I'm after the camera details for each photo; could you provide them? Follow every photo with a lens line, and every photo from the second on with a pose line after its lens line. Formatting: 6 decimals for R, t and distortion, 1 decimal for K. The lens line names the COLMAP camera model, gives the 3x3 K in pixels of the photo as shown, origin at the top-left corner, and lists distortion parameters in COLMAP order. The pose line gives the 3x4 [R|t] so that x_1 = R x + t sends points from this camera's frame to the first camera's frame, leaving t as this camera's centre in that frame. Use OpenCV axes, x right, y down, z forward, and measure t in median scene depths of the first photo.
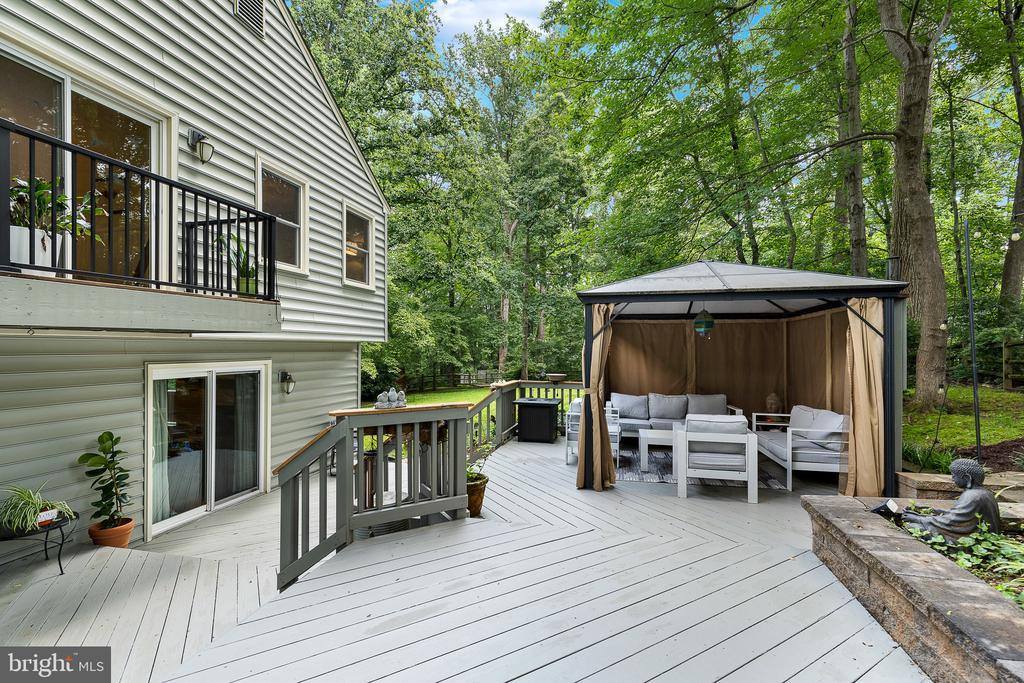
lens RADIAL K [[463.5, 0, 514.4], [0, 463.5, 349.1], [0, 0, 1]] dist [0.000283, 0.000320]
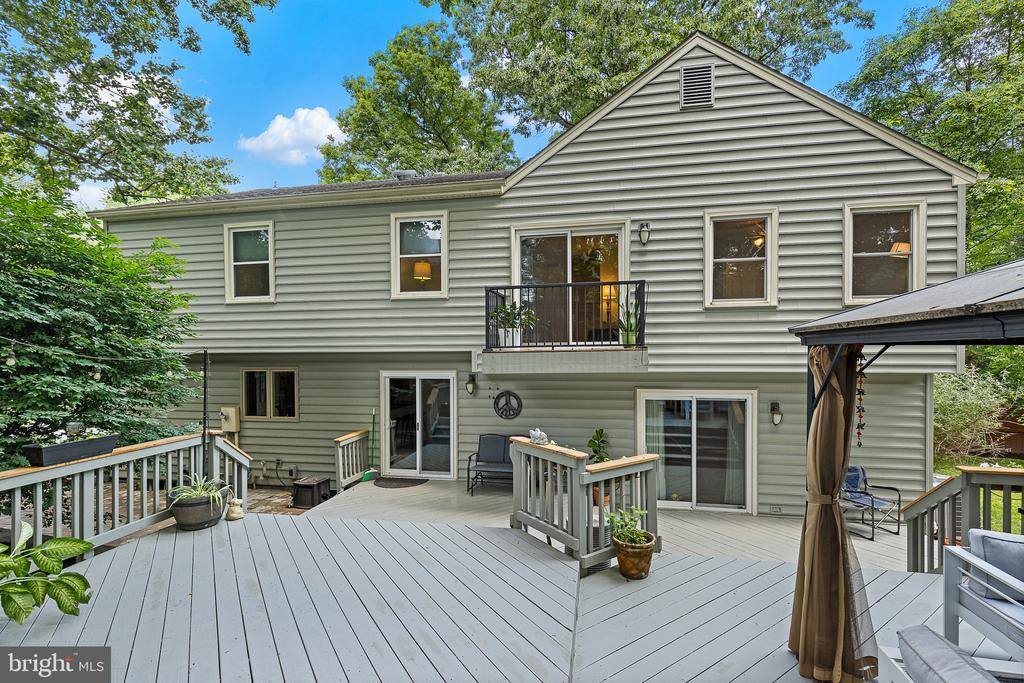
lens RADIAL K [[463.5, 0, 514.4], [0, 463.5, 349.1], [0, 0, 1]] dist [0.000283, 0.000320]
pose [[0.034337, -0.002487, -0.999407, 0.513121], [0.003974, 0.999989, -0.002352, -0.070063], [0.999402, -0.003891, 0.034346, 0.430366]]
